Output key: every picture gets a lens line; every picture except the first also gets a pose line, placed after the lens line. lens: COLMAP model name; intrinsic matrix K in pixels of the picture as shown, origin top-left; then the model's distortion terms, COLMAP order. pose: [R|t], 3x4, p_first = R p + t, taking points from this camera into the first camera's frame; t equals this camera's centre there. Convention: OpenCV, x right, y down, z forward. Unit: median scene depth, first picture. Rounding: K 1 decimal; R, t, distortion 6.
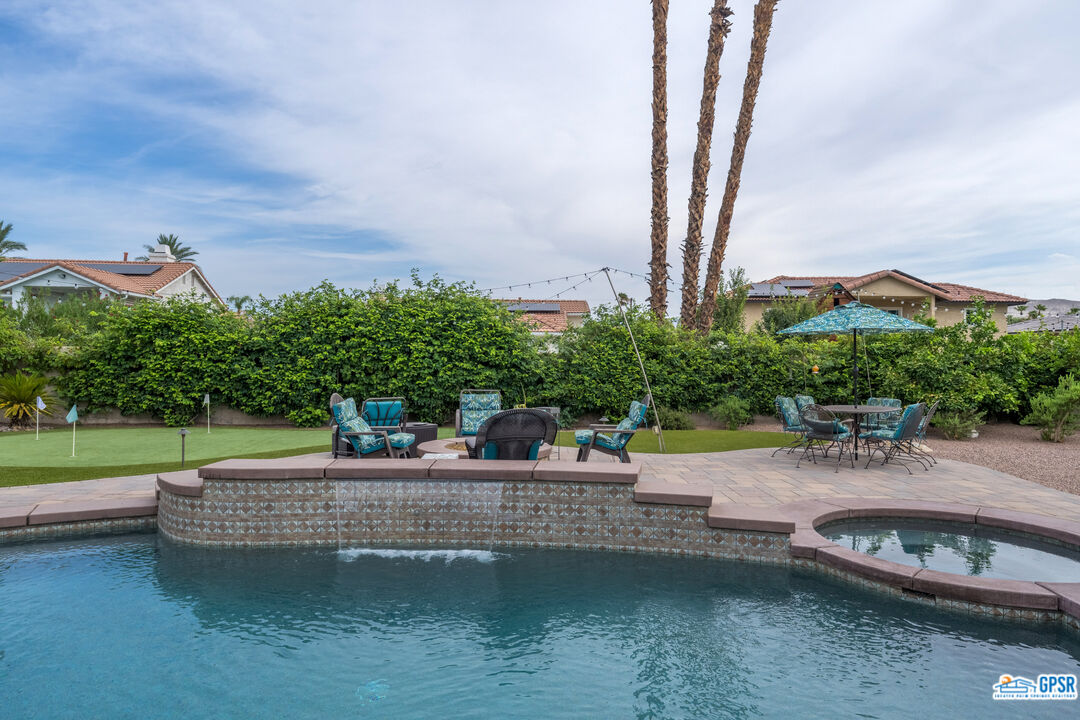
lens RADIAL K [[675.4, 0, 543.9], [0, 675.4, 357.9], [0, 0, 1]] dist [0.001438, -0.000760]
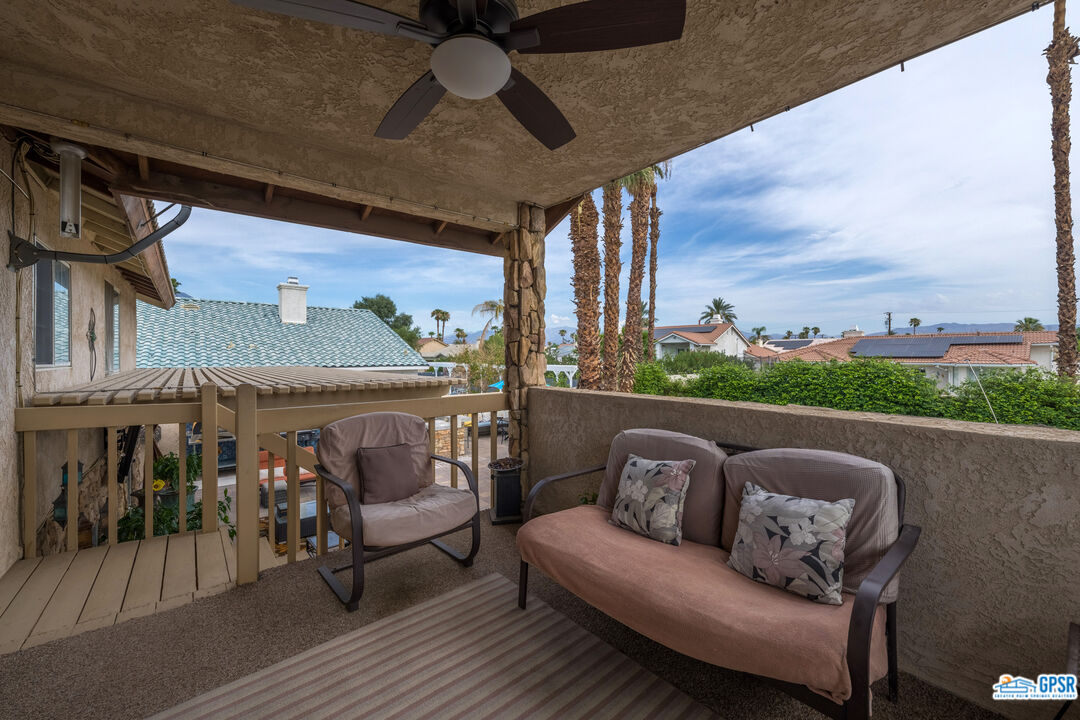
lens RADIAL K [[429.1, 0, 545.1], [0, 429.1, 356.2], [0, 0, 1]] dist [0.000583, -0.000085]
pose [[0.631166, -0.009777, -0.775587, 0.206908], [0.005610, 0.999952, -0.008040, -0.109884], [0.775628, 0.000723, 0.631190, -0.415044]]
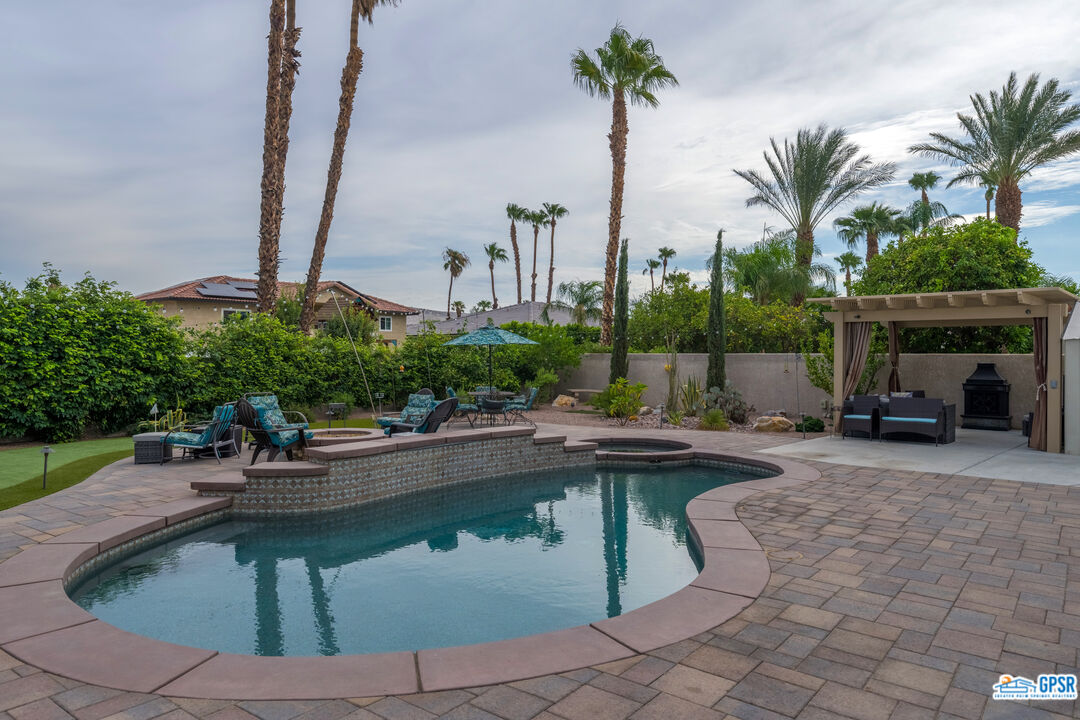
lens RADIAL K [[719.7, 0, 541.4], [0, 719.7, 356.2], [0, 0, 1]] dist [0.005868, 0.001907]
pose [[0.614800, -0.005592, 0.788663, -0.560533], [0.003527, 0.999984, 0.004341, -0.012890], [-0.788675, 0.000113, 0.614810, -0.083750]]
